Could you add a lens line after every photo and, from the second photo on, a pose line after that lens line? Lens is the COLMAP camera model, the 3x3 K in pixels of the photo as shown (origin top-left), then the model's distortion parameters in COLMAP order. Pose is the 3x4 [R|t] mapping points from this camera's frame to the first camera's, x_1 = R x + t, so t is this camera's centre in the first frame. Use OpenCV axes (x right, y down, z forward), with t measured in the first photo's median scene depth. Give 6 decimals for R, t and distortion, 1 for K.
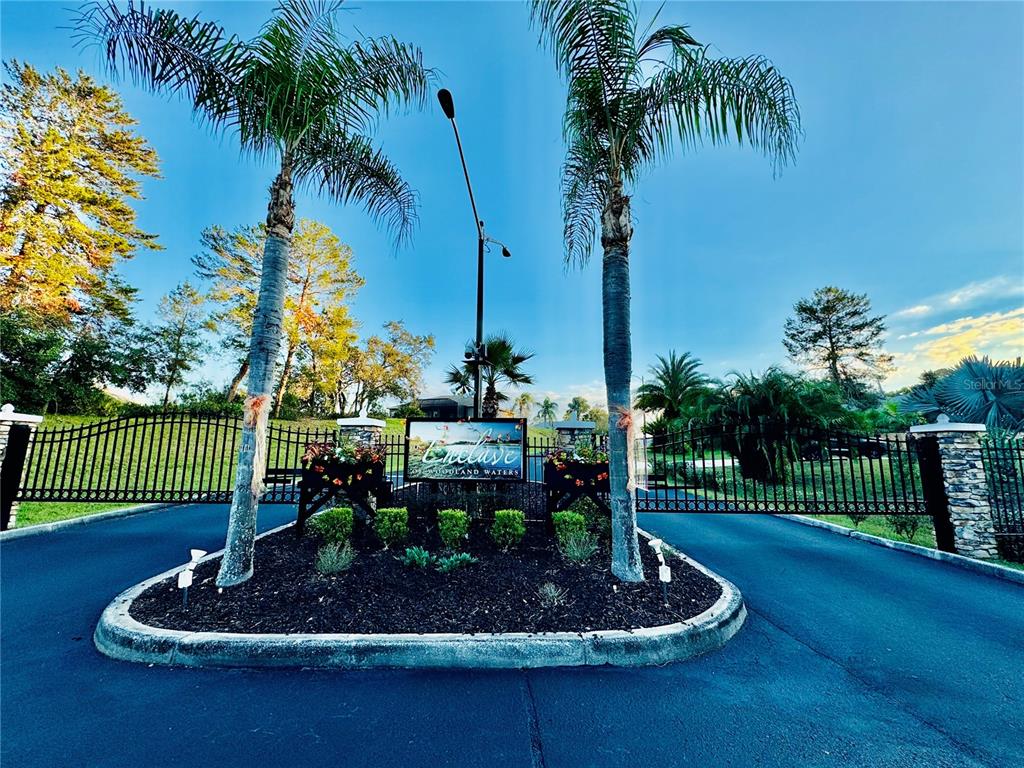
lens RADIAL K [[441.4, 0, 512.7], [0, 441.4, 380.1], [0, 0, 1]] dist [-0.002379, -0.000400]
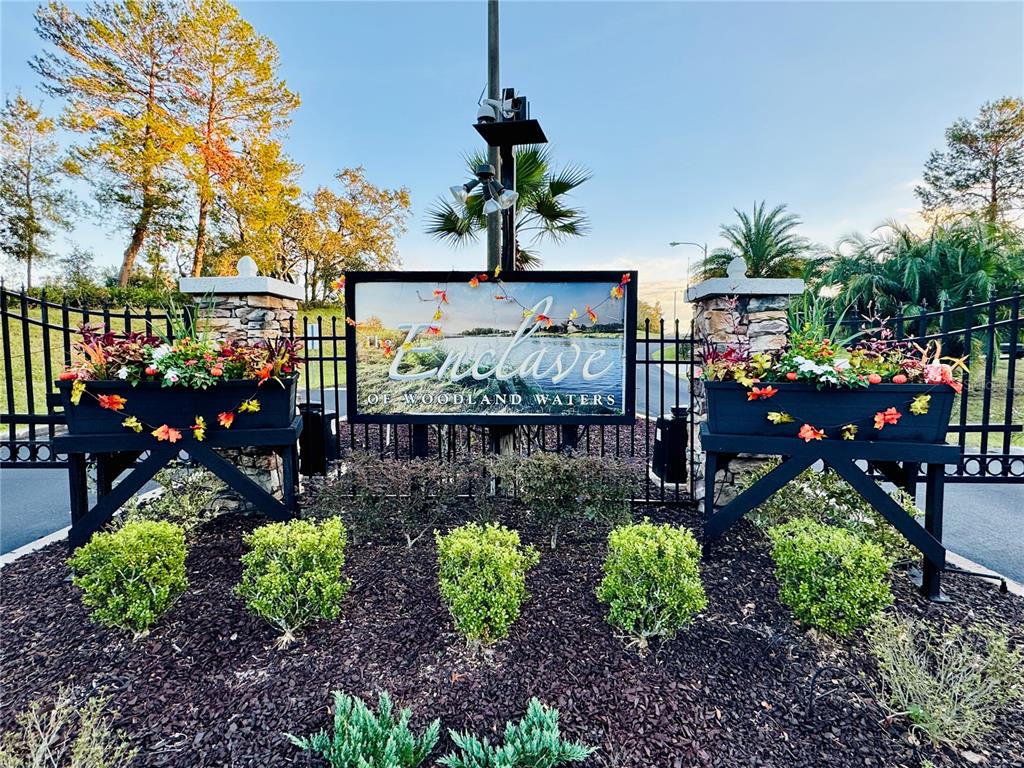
lens RADIAL K [[507.1, 0, 510.6], [0, 507.1, 387.8], [0, 0, 1]] dist [-0.002276, 0.000557]
pose [[0.999936, -0.008918, 0.007010, -0.031204], [0.007049, 0.972697, 0.231970, 0.028265], [-0.008887, -0.231906, 0.972698, 0.178232]]
